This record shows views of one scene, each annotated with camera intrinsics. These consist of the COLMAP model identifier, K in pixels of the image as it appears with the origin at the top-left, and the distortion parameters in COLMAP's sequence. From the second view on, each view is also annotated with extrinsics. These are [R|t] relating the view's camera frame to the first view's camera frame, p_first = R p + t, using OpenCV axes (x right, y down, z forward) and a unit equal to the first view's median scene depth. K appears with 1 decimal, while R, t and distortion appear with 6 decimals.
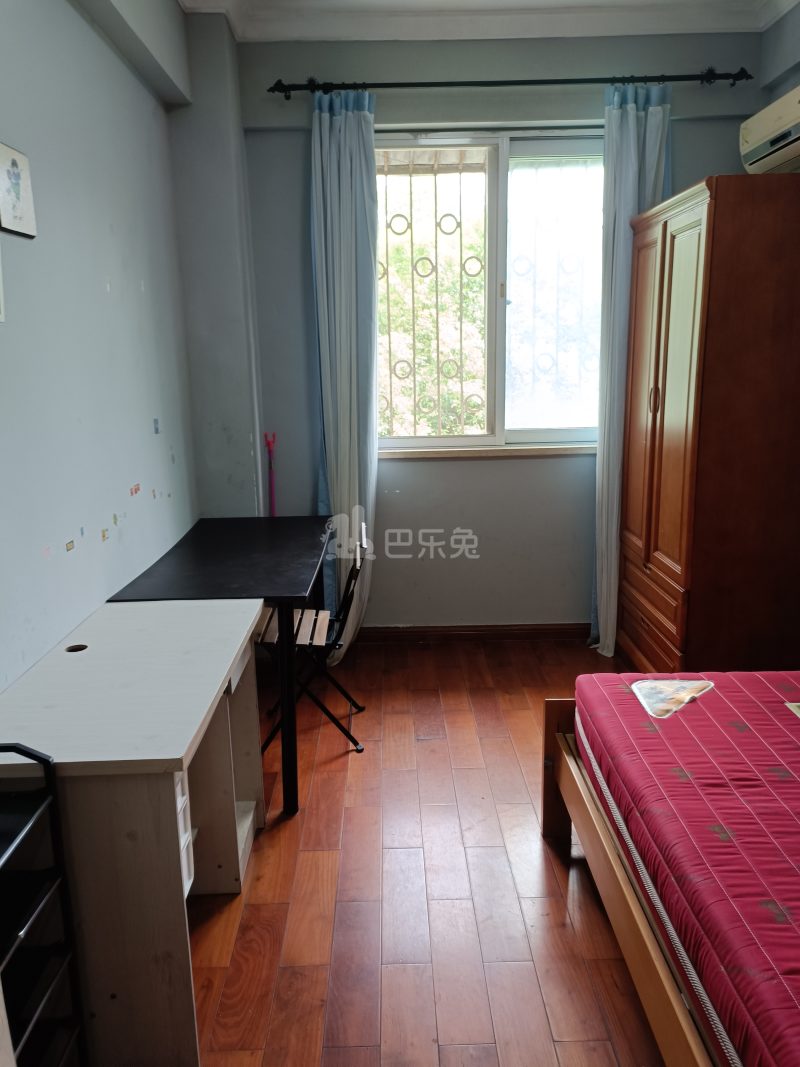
lens RADIAL K [[784.6, 0, 400.0], [0, 784.6, 533.5], [0, 0, 1]] dist [0.022882, 0.002280]
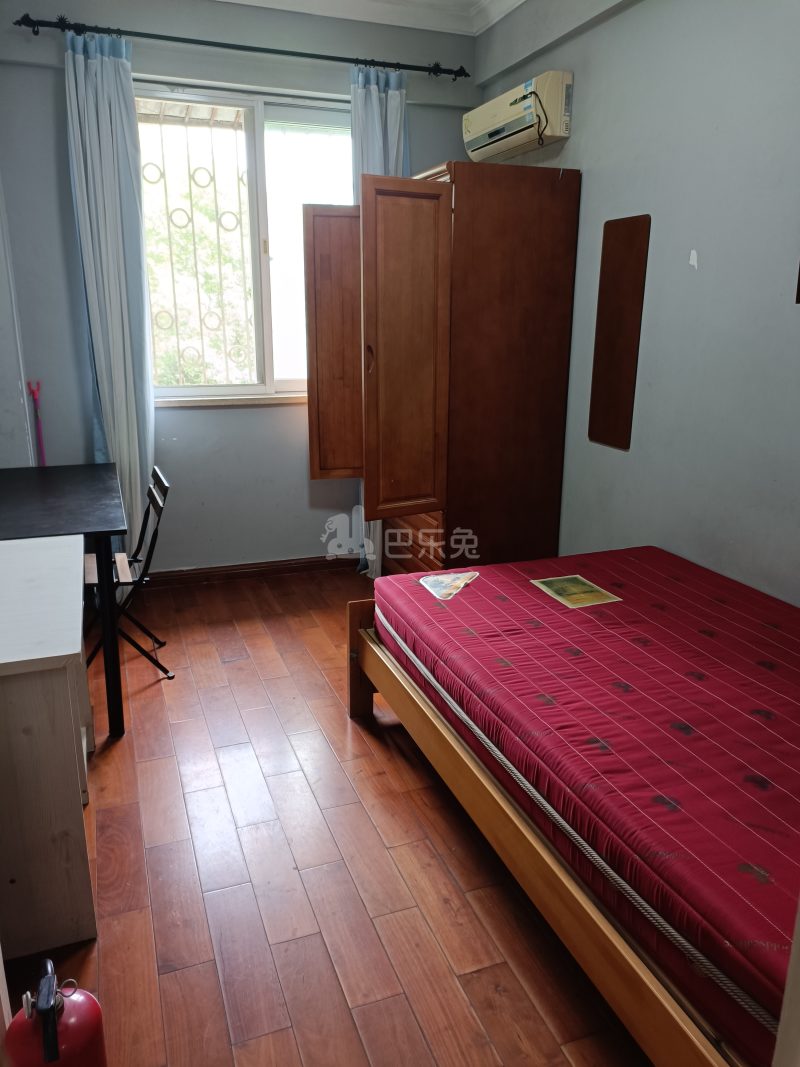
lens RADIAL K [[790.9, 0, 400.0], [0, 790.9, 533.5], [0, 0, 1]] dist [0.034846, -0.030168]
pose [[0.940573, -0.065205, 0.333274, -0.091891], [0.049389, 0.997224, 0.055720, 0.031051], [-0.335982, -0.035949, 0.941182, -0.101453]]
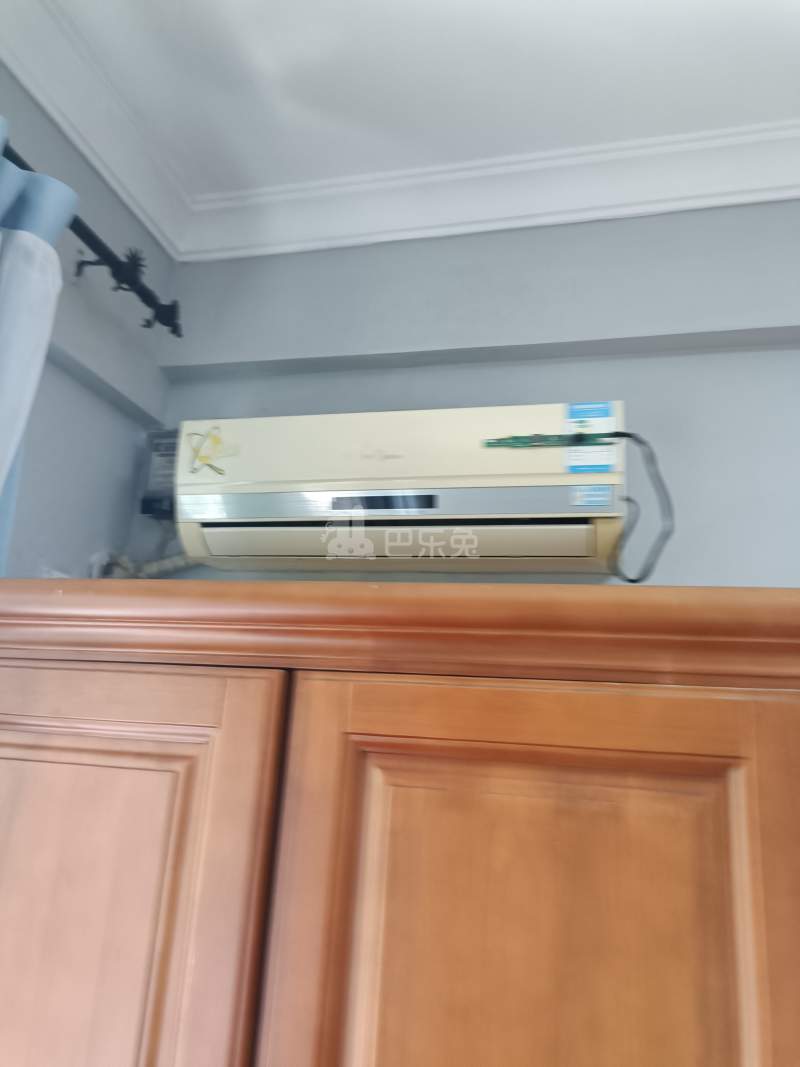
lens RADIAL K [[784.6, 0, 400.0], [0, 784.6, 533.5], [0, 0, 1]] dist [0.022882, 0.002280]
pose [[0.253533, 0.284866, 0.924431, 0.120724], [0.149982, 0.932522, -0.328493, -0.326826], [-0.955629, 0.221932, 0.193700, 0.843997]]
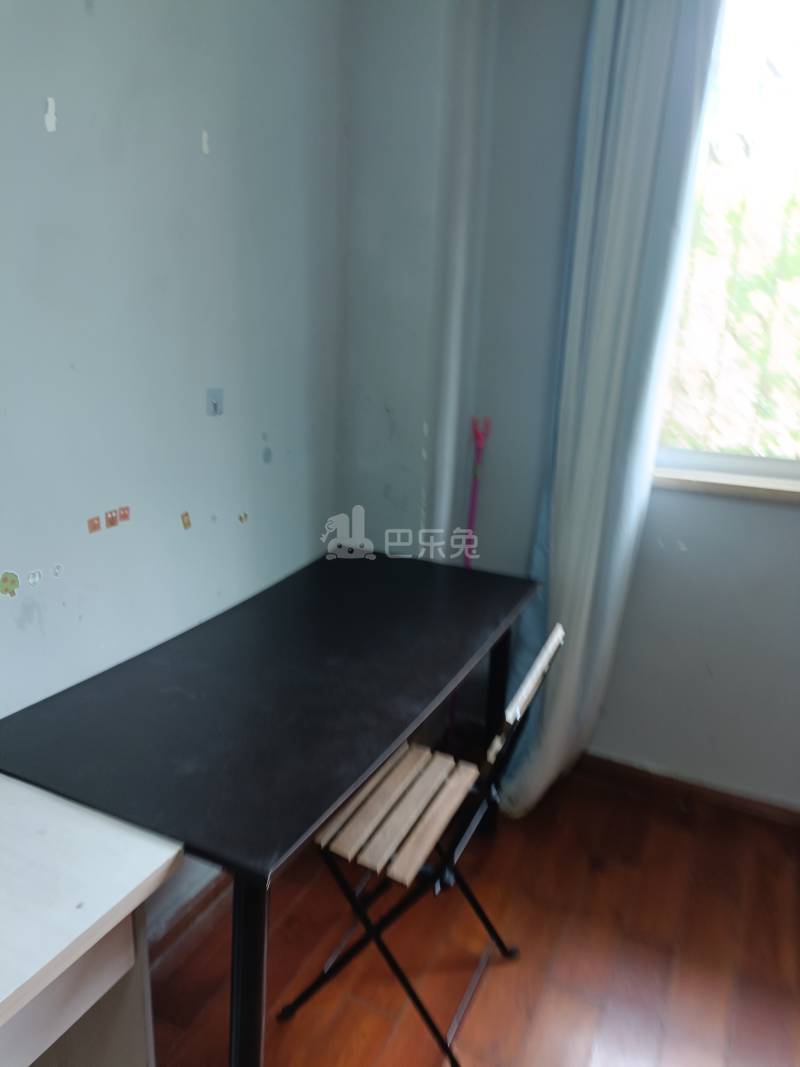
lens RADIAL K [[784.6, 0, 400.0], [0, 784.6, 533.5], [0, 0, 1]] dist [0.022882, 0.002280]
pose [[0.899196, 0.170487, -0.402965, 0.050490], [-0.146961, 0.985143, 0.088860, -0.097475], [0.412127, -0.020683, 0.910891, 0.463088]]
